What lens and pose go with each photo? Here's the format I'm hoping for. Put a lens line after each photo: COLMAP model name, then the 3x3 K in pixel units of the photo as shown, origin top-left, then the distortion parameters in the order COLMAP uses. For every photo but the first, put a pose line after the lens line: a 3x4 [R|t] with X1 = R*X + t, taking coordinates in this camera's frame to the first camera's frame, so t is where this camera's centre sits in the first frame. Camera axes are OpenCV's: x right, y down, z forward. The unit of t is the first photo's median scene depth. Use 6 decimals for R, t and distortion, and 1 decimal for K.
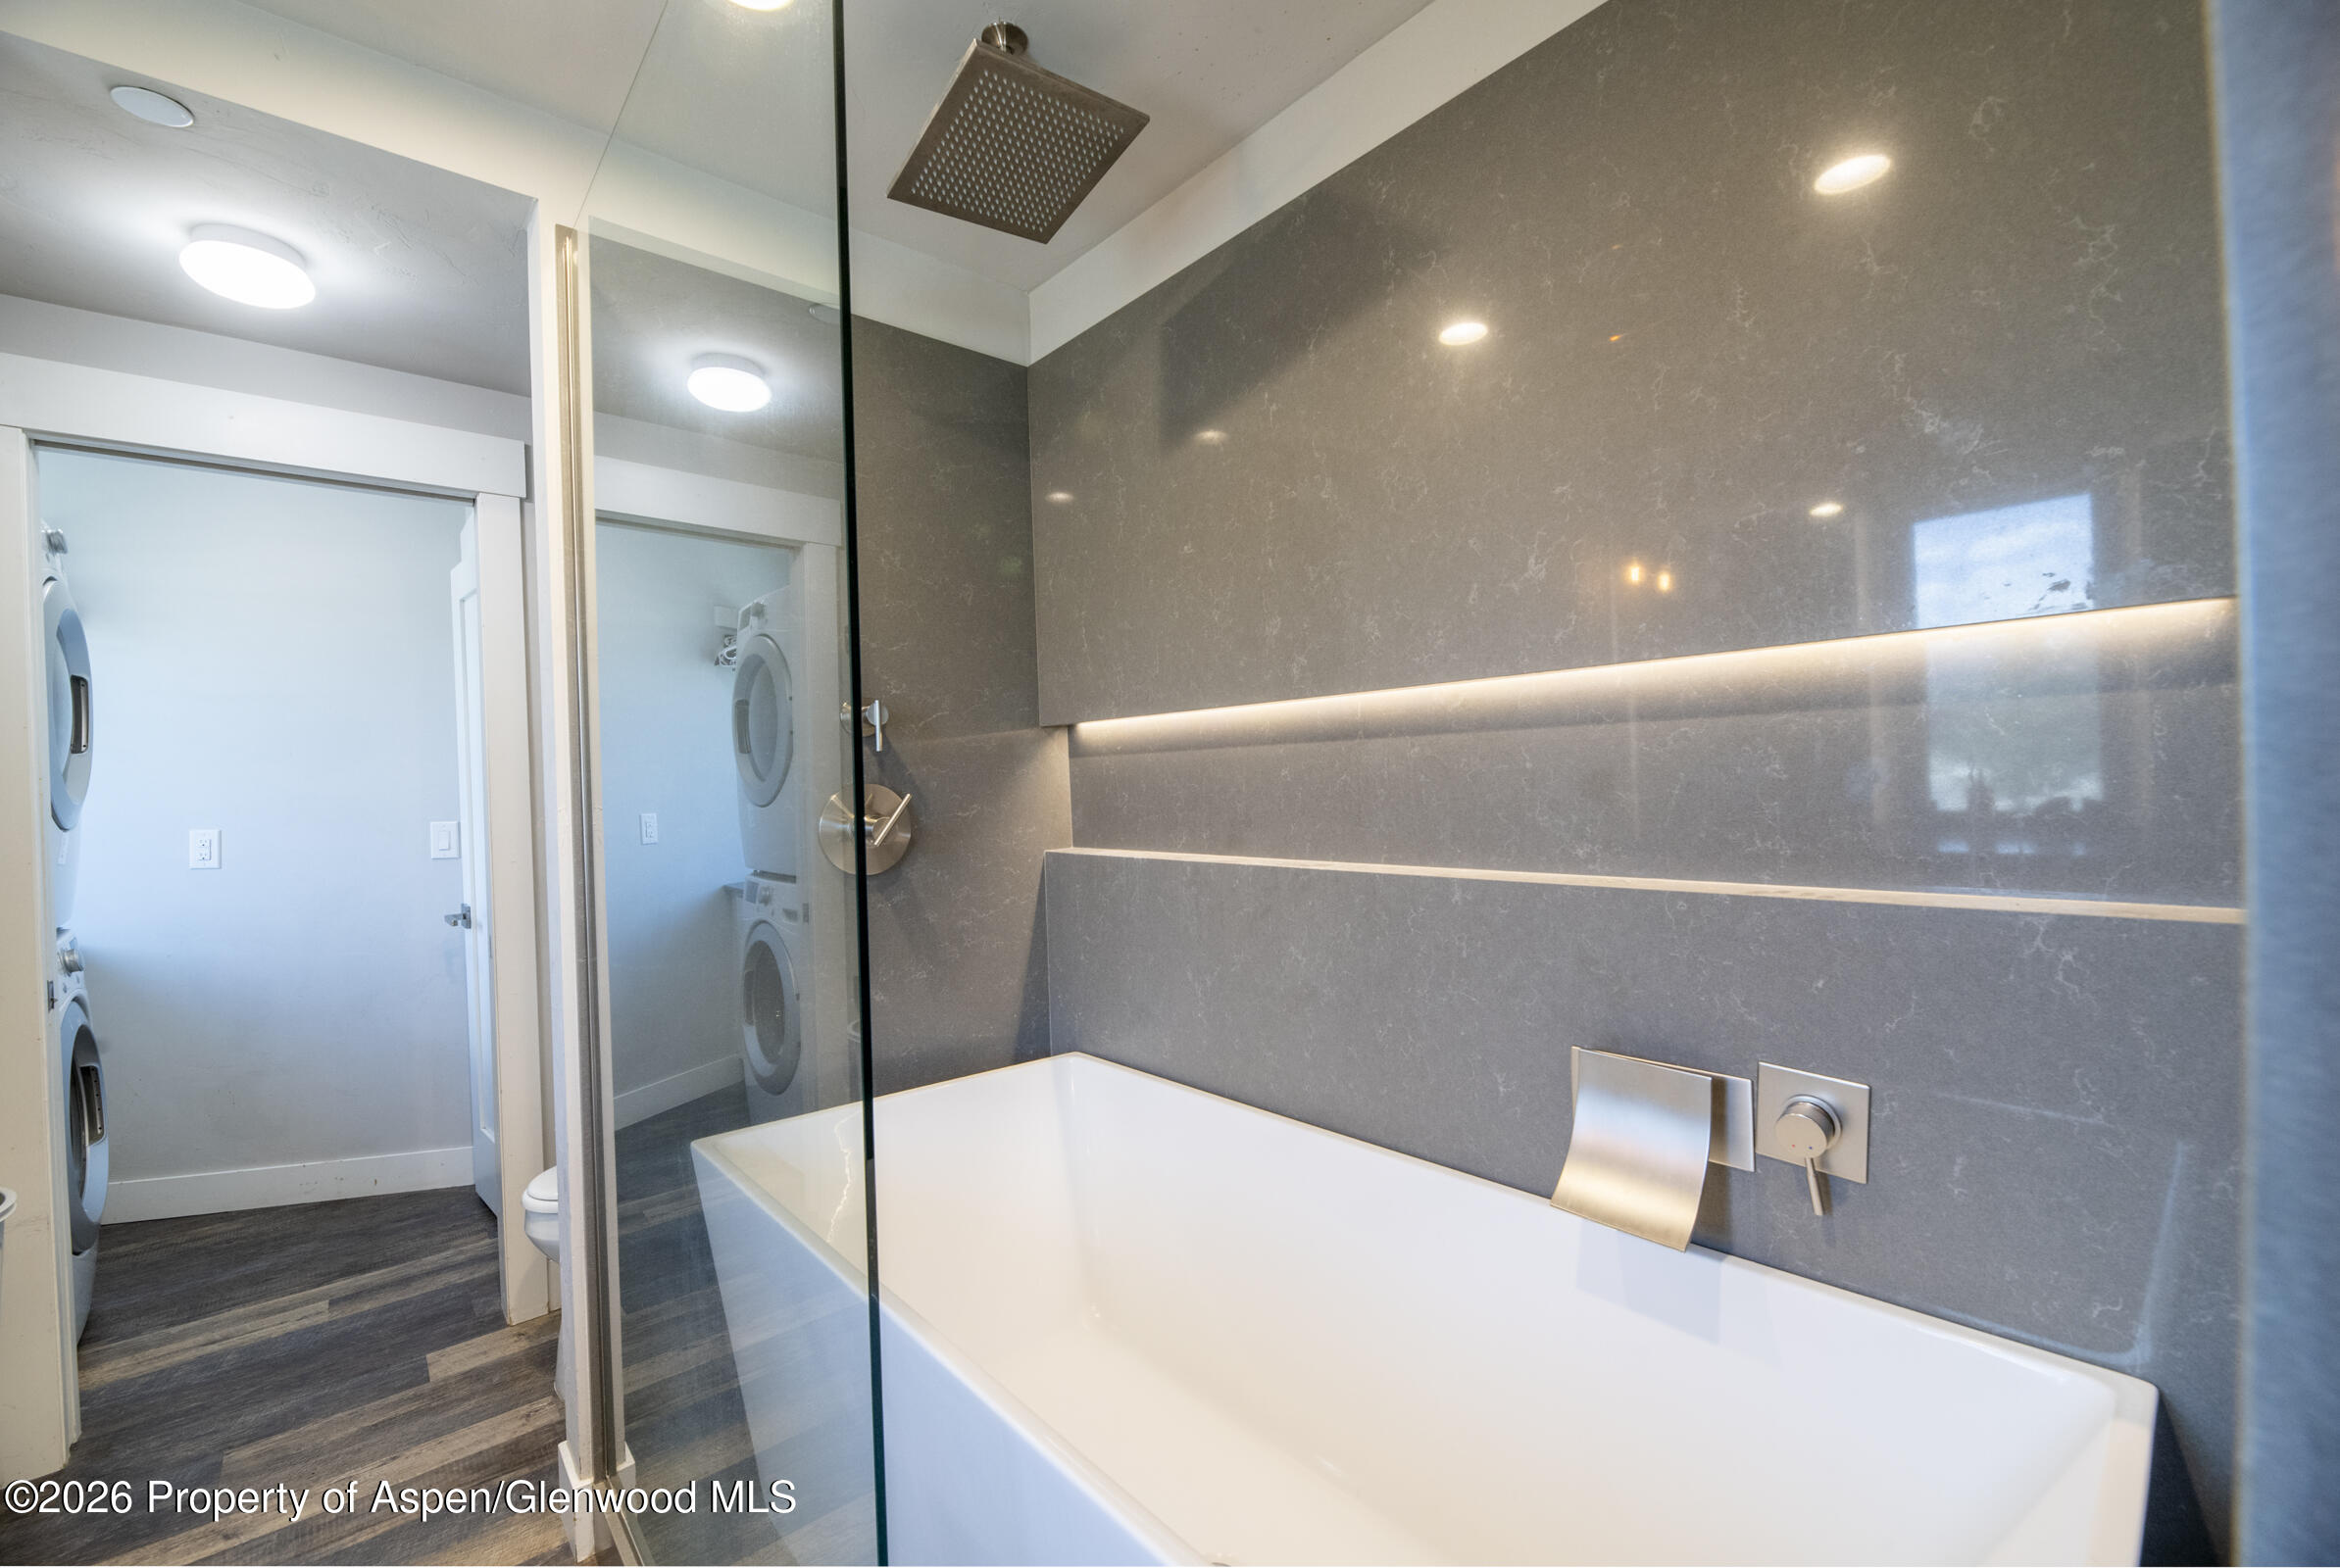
lens RADIAL K [[955.8, 0, 1160.7], [0, 955.8, 793.7], [0, 0, 1]] dist [-0.001693, 0.000301]
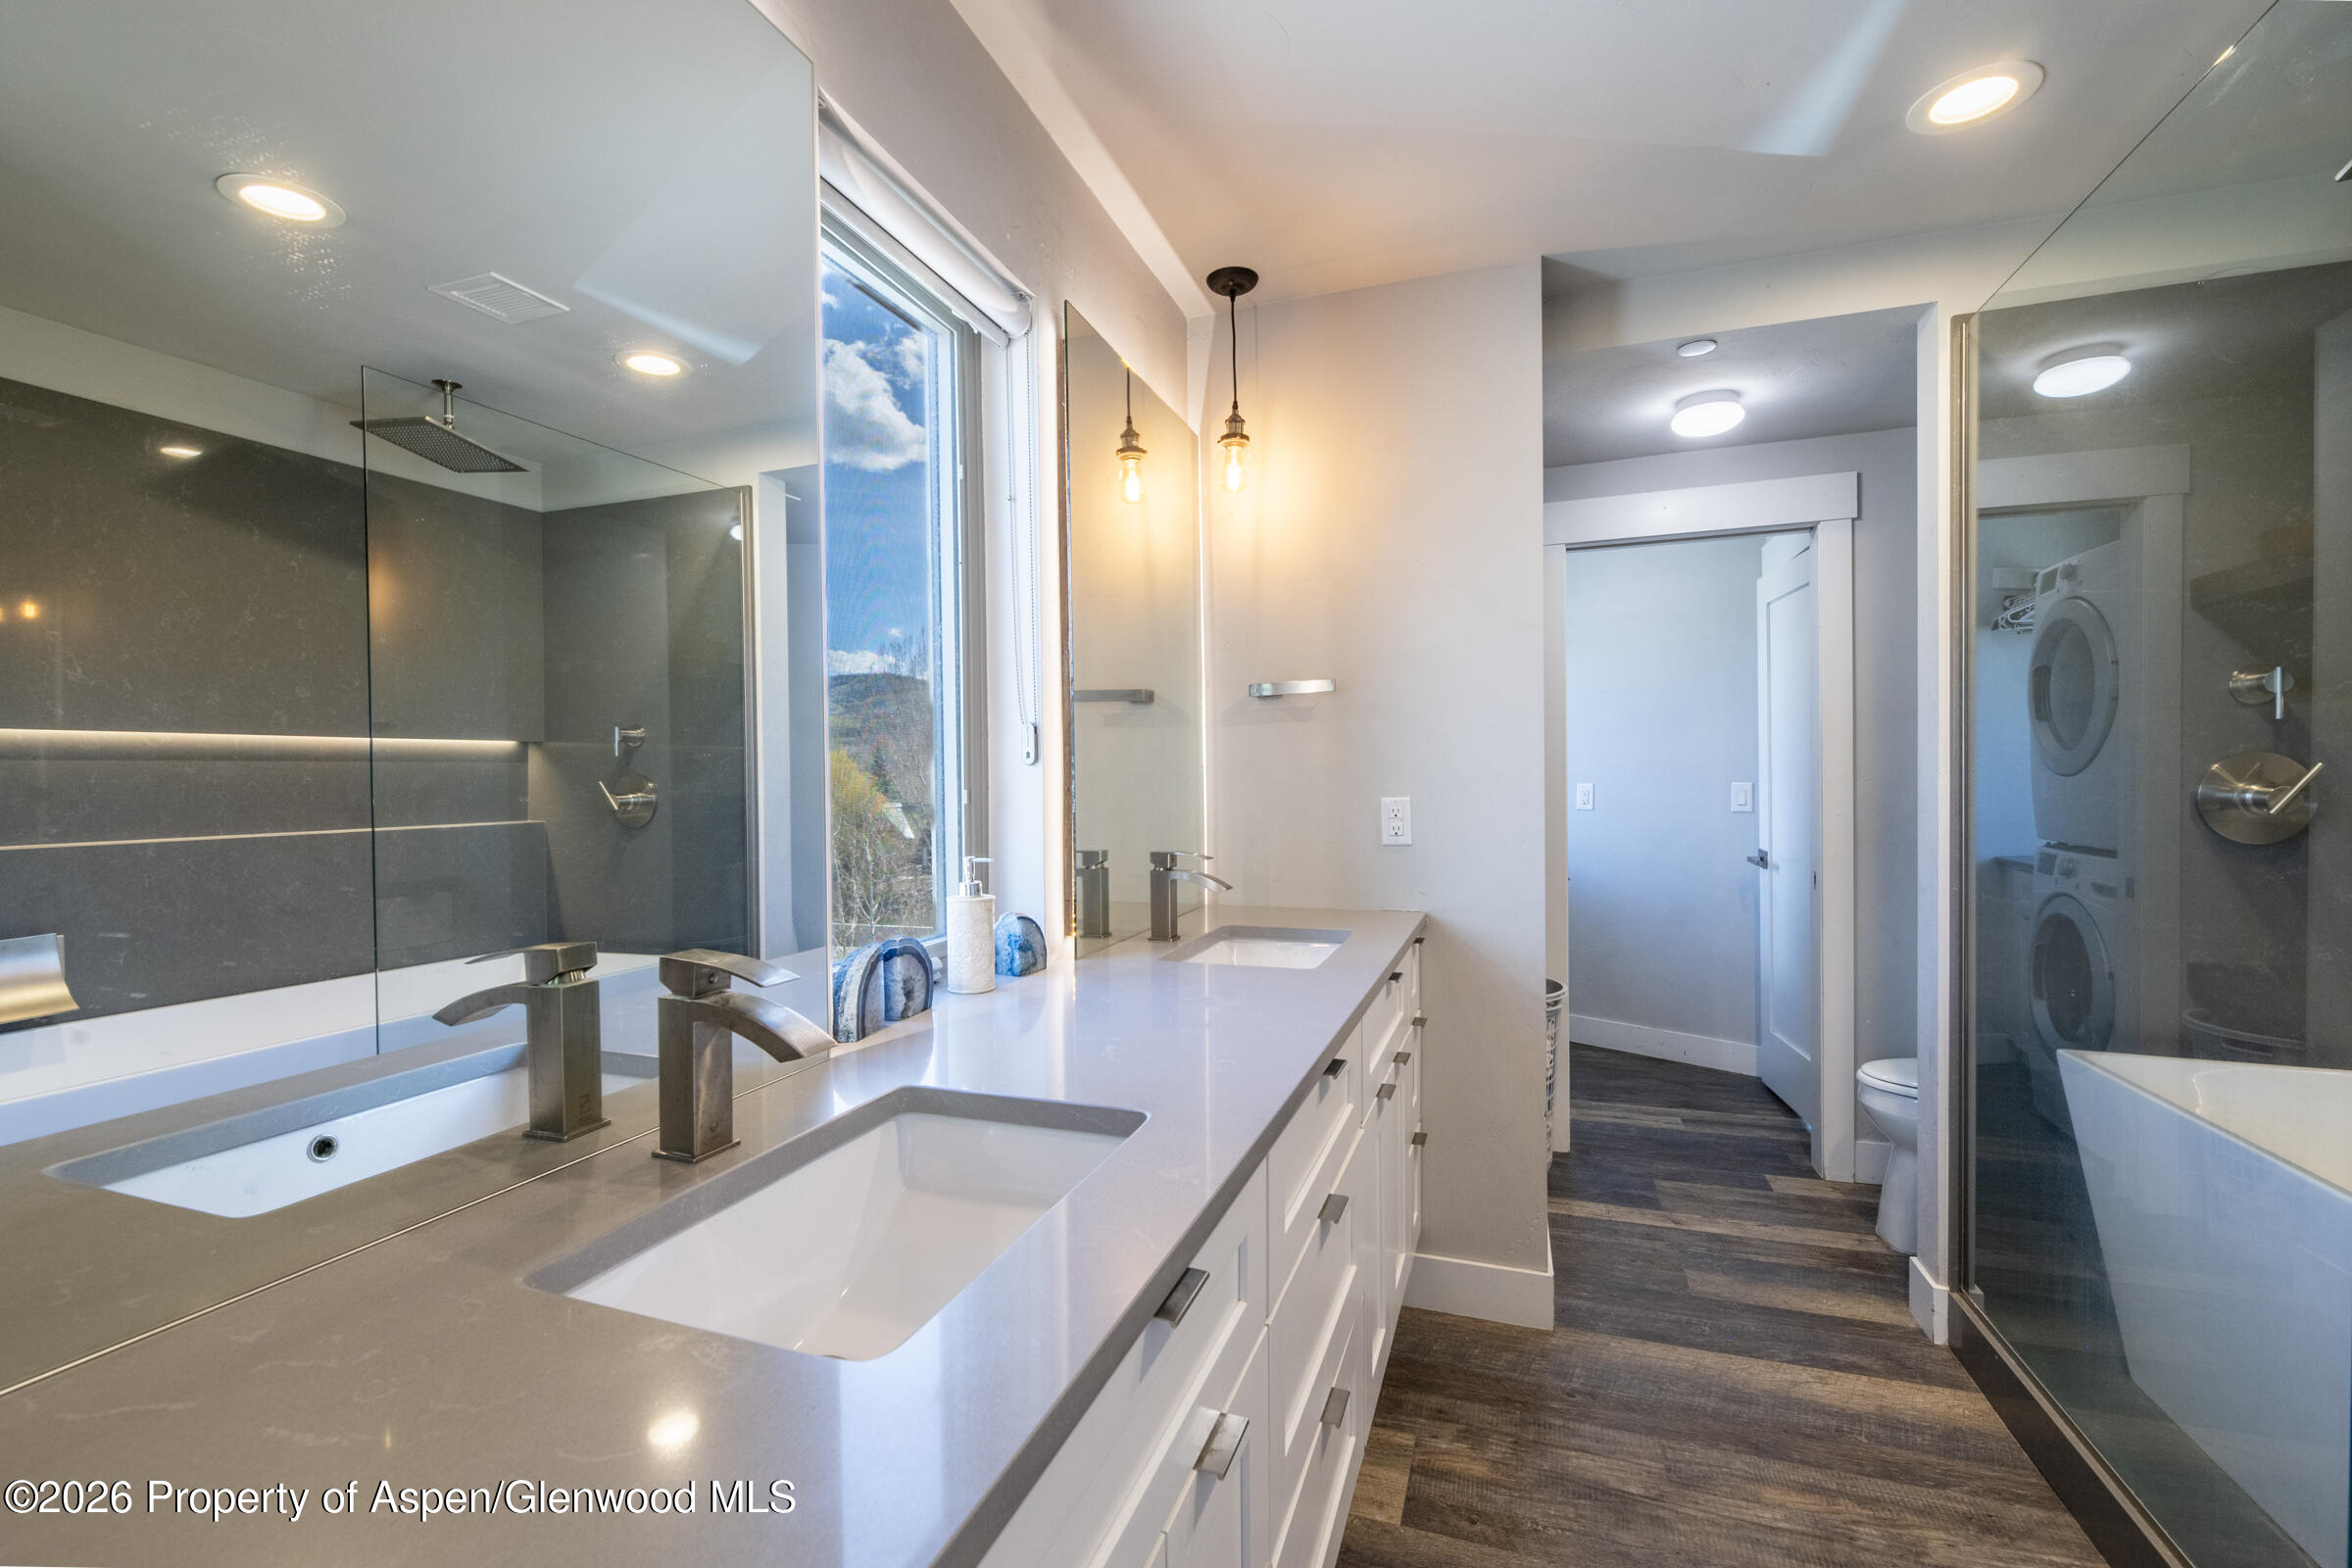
lens RADIAL K [[992.3, 0, 1168.5], [0, 992.3, 792.8], [0, 0, 1]] dist [0.001568, -0.003938]
pose [[0.481336, 0.036509, -0.875776, 0.032840], [-0.009561, 0.999291, 0.036403, 0.003686], [0.876484, -0.009148, 0.481344, -0.377161]]
